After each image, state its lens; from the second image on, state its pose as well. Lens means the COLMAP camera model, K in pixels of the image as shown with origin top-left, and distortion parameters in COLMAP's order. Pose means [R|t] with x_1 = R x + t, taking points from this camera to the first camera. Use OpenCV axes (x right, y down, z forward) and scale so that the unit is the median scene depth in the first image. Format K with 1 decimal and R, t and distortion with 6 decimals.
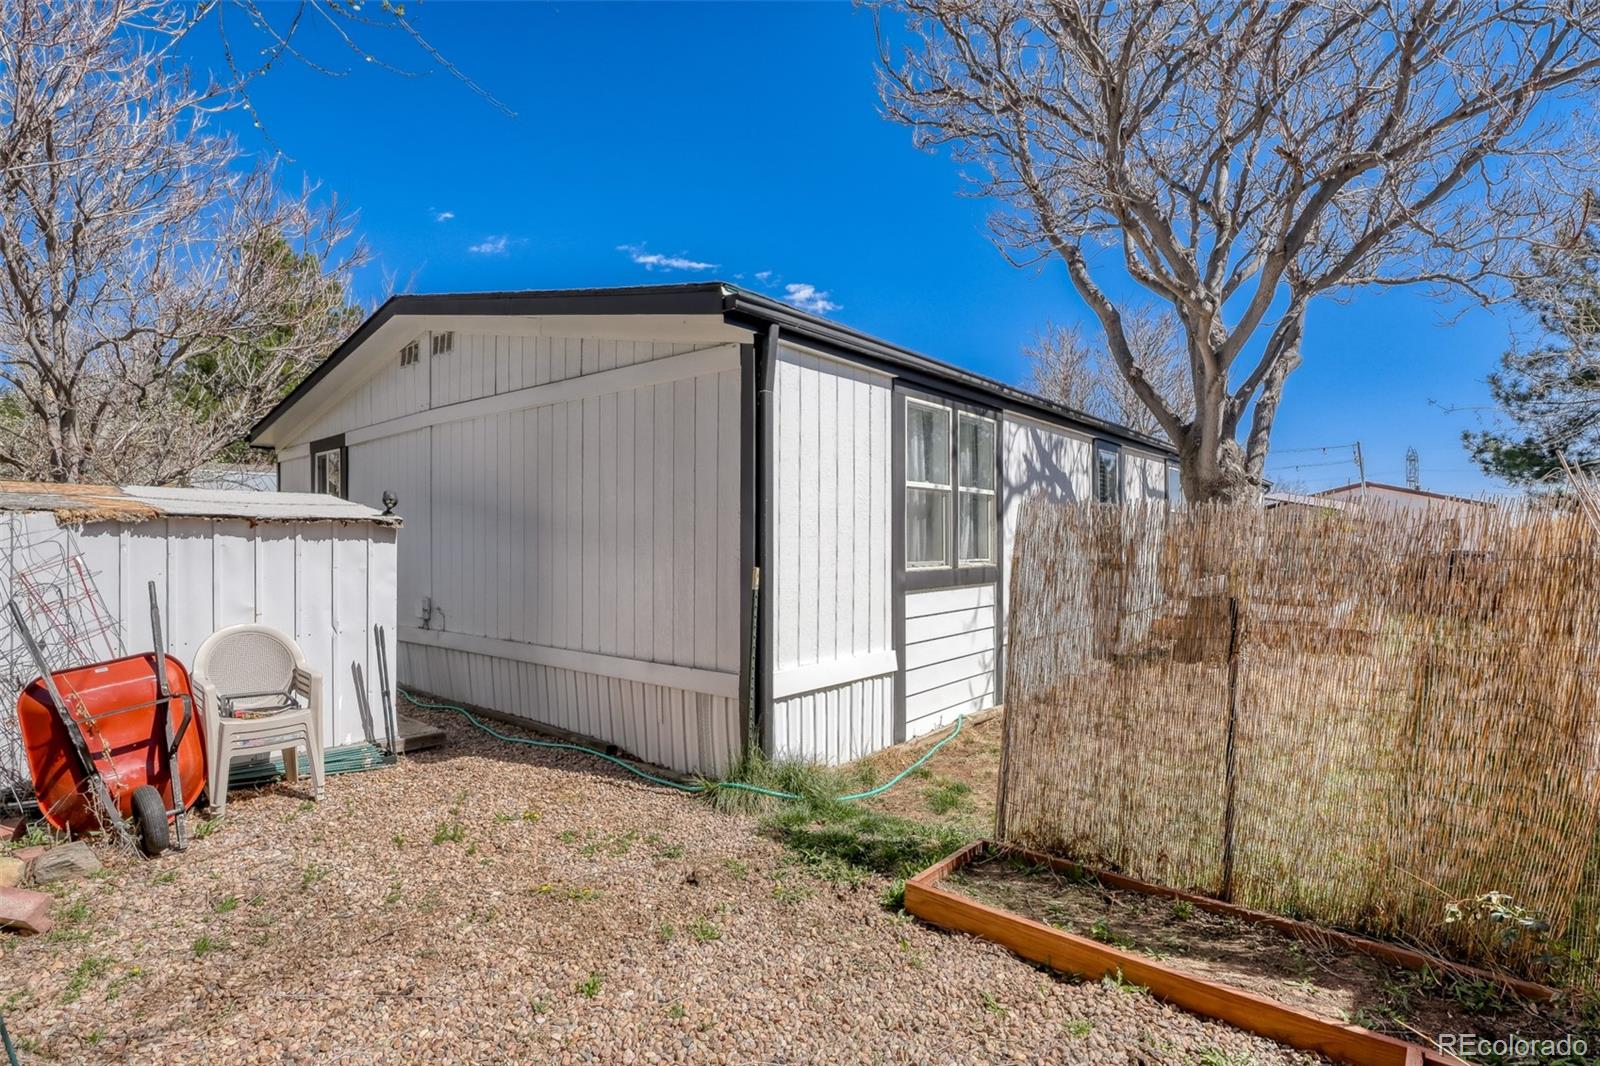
lens RADIAL K [[758.9, 0, 812.5], [0, 758.9, 529.7], [0, 0, 1]] dist [-0.016026, 0.001191]
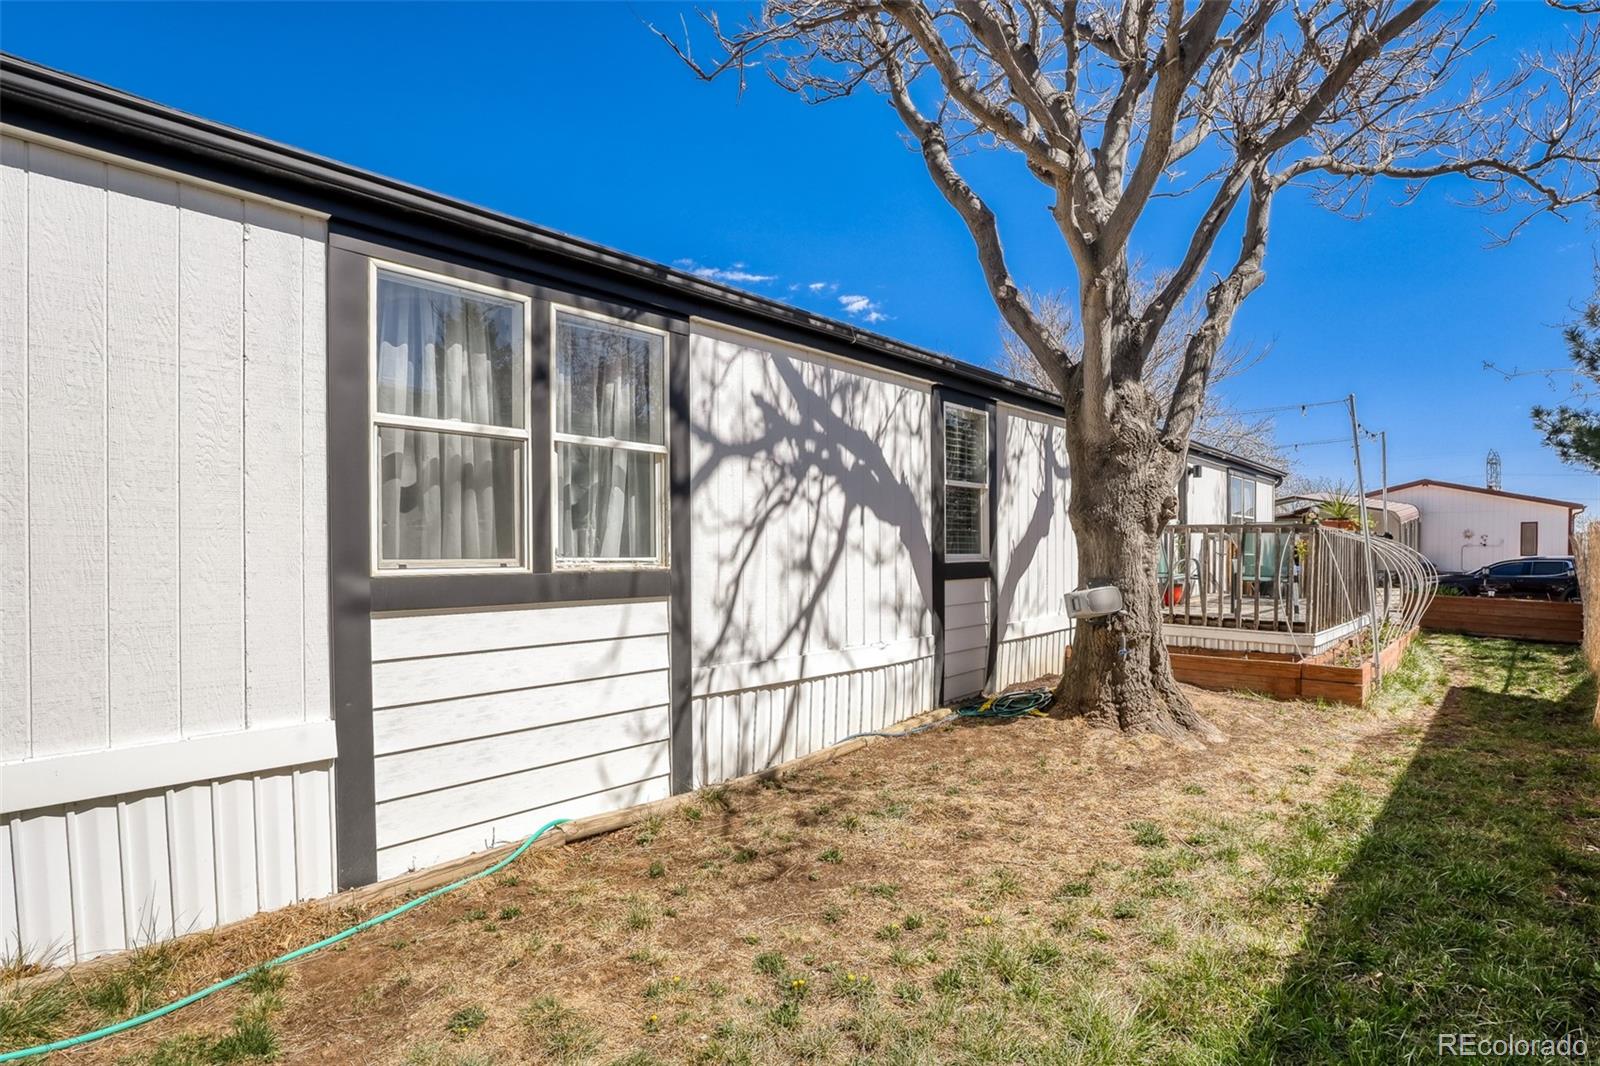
lens RADIAL K [[764.9, 0, 799.6], [0, 764.9, 545.7], [0, 0, 1]] dist [-0.024491, 0.006135]
pose [[0.997433, 0.001598, -0.071582, 0.353602], [-0.000783, 0.999935, 0.011412, 0.019382], [0.071596, -0.011326, 0.997369, 0.353588]]
